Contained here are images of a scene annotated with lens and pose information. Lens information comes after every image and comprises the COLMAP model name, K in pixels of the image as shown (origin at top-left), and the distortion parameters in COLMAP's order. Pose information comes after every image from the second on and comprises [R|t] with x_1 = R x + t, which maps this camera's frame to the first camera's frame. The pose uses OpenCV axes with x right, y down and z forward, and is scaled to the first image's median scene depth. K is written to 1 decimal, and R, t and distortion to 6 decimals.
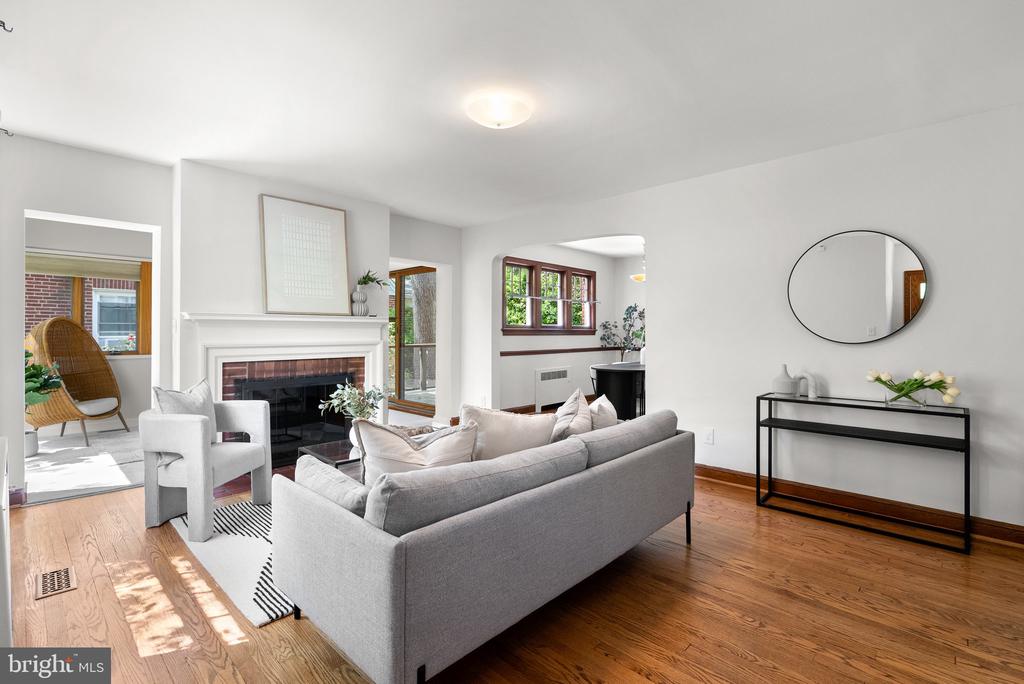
lens RADIAL K [[473.8, 0, 509.8], [0, 473.8, 333.6], [0, 0, 1]] dist [-0.003096, 0.002382]
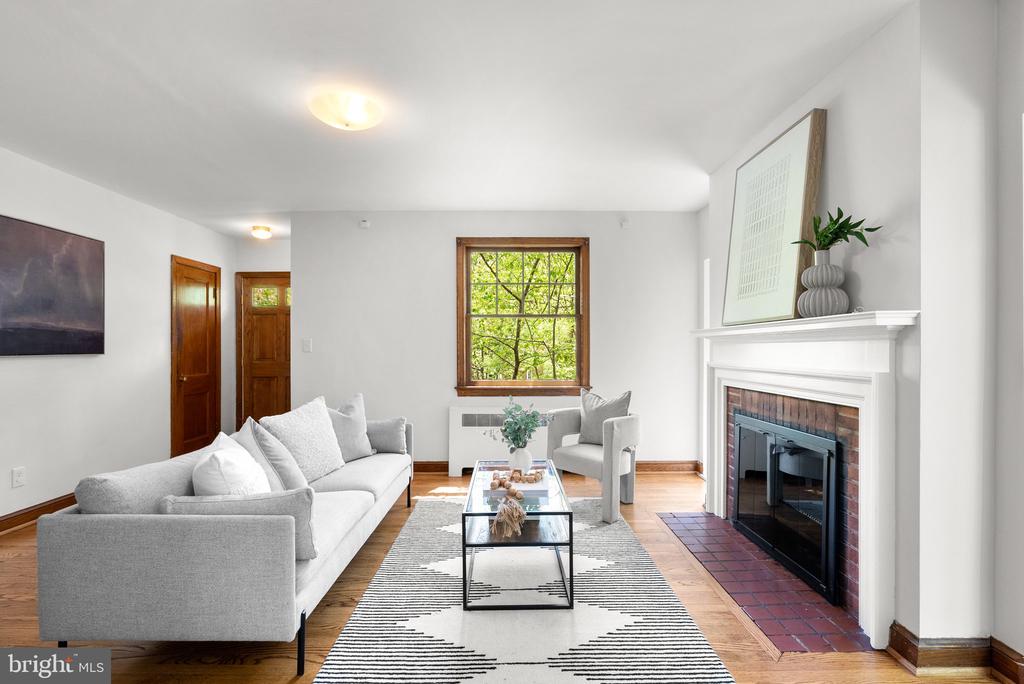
lens RADIAL K [[473.8, 0, 506.5], [0, 473.8, 347.6], [0, 0, 1]] dist [-0.003096, 0.002382]
pose [[-0.721459, -0.006550, -0.692426, 0.239118], [-0.007035, 0.999973, -0.002129, -0.002995], [0.692421, 0.003335, -0.721486, 1.152192]]
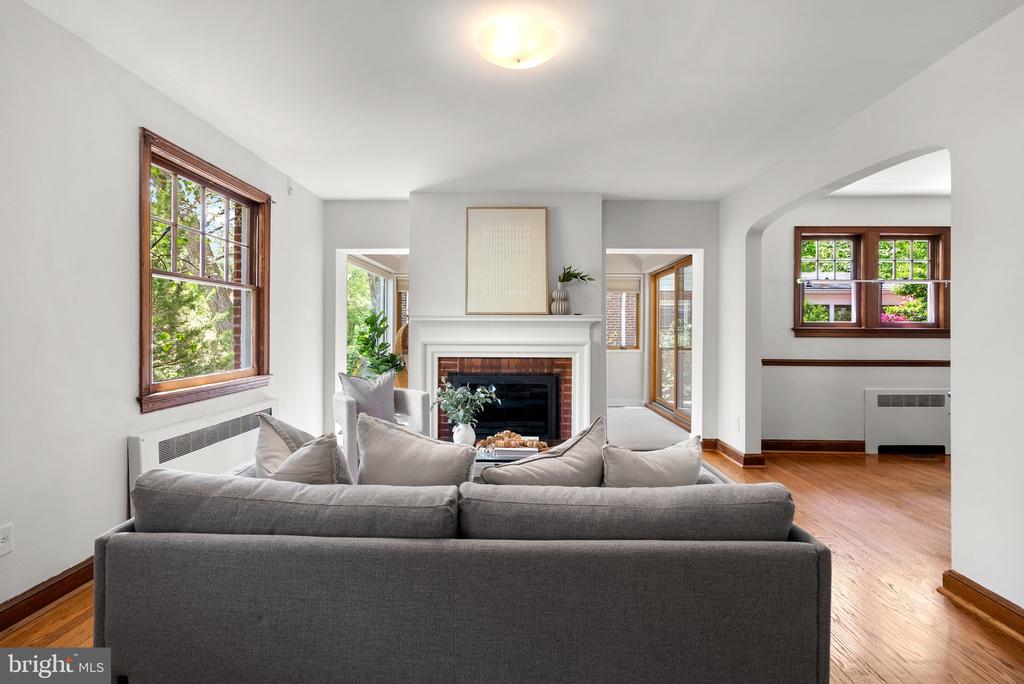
lens RADIAL K [[473.8, 0, 511.0], [0, 473.8, 330.0], [0, 0, 1]] dist [-0.003096, 0.002382]
pose [[0.676146, -0.002800, -0.736762, 0.326541], [-0.005179, 0.999950, -0.008554, 0.002473], [0.736749, 0.009599, 0.676098, 0.288655]]
